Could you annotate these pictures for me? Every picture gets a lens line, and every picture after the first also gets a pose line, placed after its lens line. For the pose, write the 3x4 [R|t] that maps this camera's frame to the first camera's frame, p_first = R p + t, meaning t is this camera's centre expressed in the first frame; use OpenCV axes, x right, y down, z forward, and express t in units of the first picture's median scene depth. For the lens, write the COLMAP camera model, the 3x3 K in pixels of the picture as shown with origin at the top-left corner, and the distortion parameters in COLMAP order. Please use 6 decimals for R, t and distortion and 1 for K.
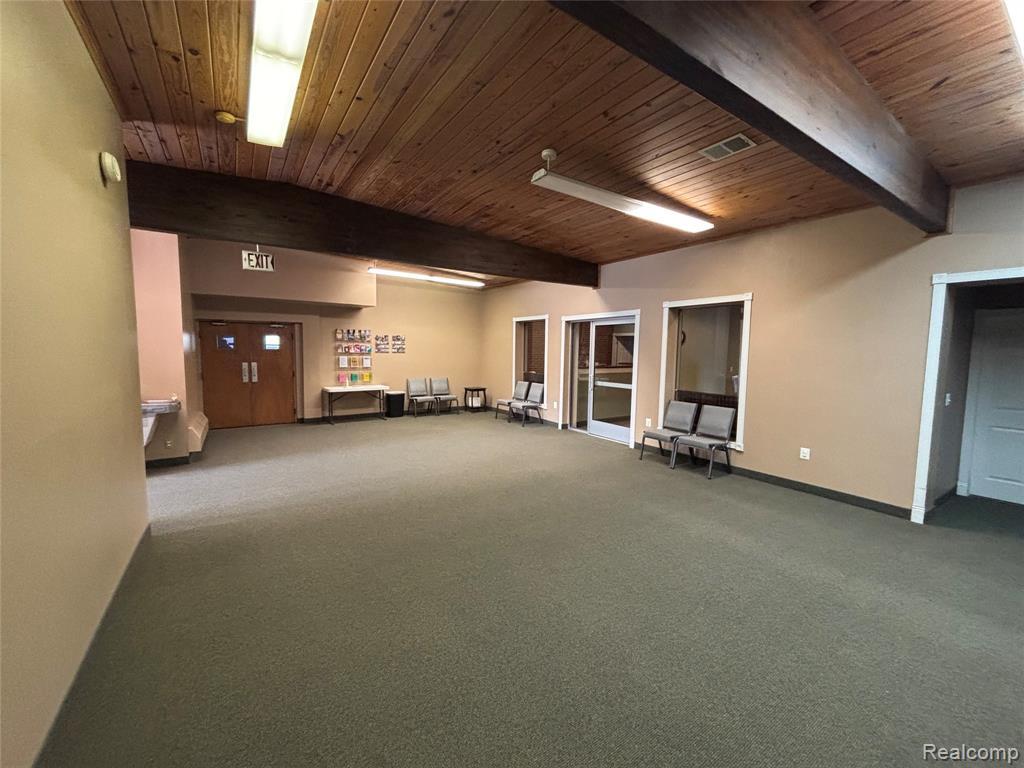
lens RADIAL K [[413.5, 0, 513.0], [0, 413.5, 384.0], [0, 0, 1]] dist [0.002751, -0.000315]
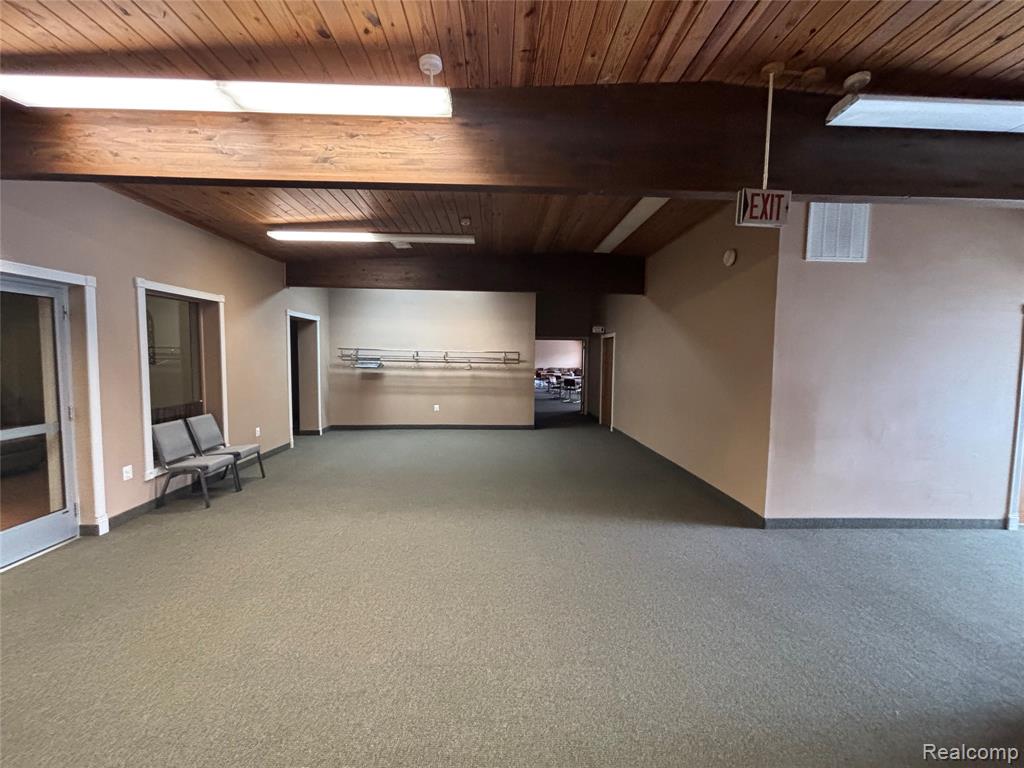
lens RADIAL K [[413.5, 0, 512.1], [0, 413.5, 382.6], [0, 0, 1]] dist [0.002751, -0.000315]
pose [[-0.851763, -0.056723, 0.520848, -0.517552], [0.024194, 0.988803, 0.147250, -0.126929], [-0.523369, 0.138024, -0.840854, 1.364781]]
